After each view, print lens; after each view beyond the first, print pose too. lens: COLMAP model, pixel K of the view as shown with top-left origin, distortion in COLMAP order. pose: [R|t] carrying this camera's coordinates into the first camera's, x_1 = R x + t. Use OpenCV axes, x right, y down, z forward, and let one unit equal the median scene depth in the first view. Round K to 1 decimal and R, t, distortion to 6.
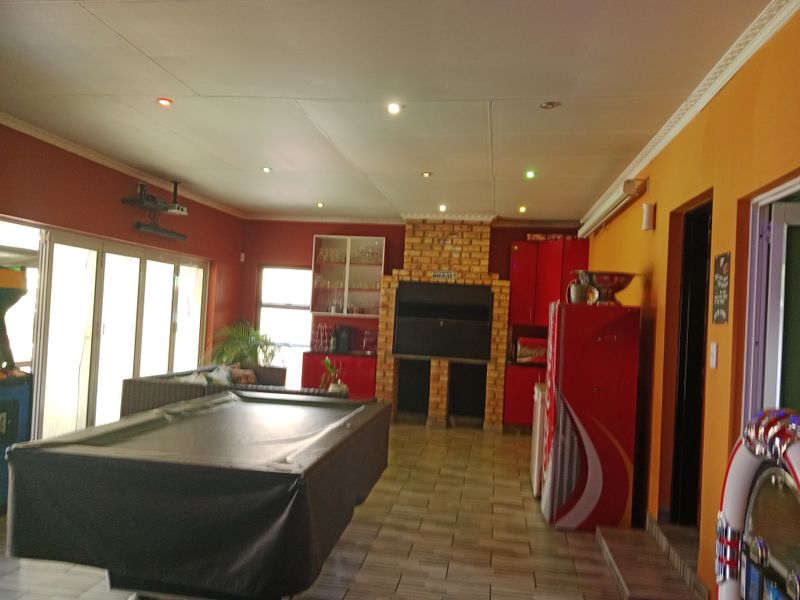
lens RADIAL K [[631.7, 0, 387.5], [0, 631.7, 302.3], [0, 0, 1]] dist [0.012354, 0.003736]
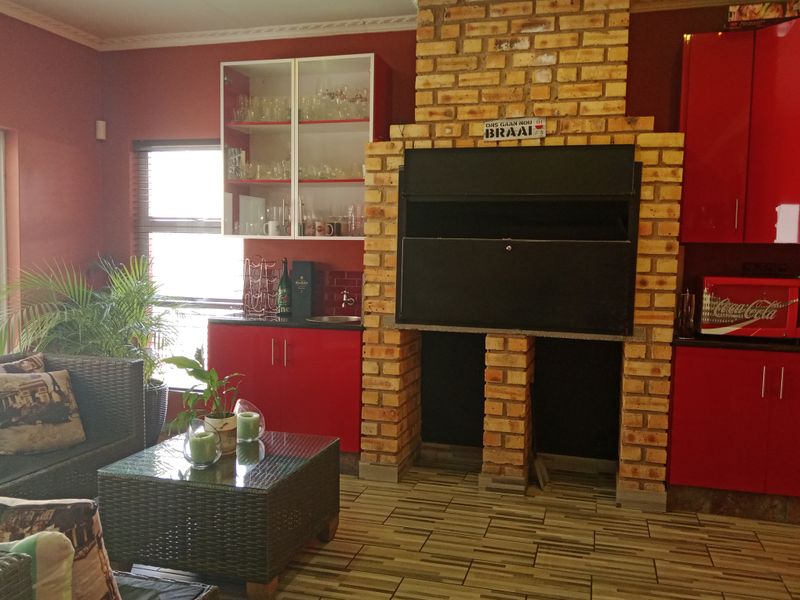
lens RADIAL K [[671.5, 0, 400.0], [0, 671.5, 300.0], [0, 0, 1]] dist [0.067004, -0.002120]
pose [[0.994382, -0.028393, -0.101967, 0.058282], [0.037228, 0.995615, 0.085813, 0.026660], [0.099084, -0.089127, 0.991080, 0.548762]]
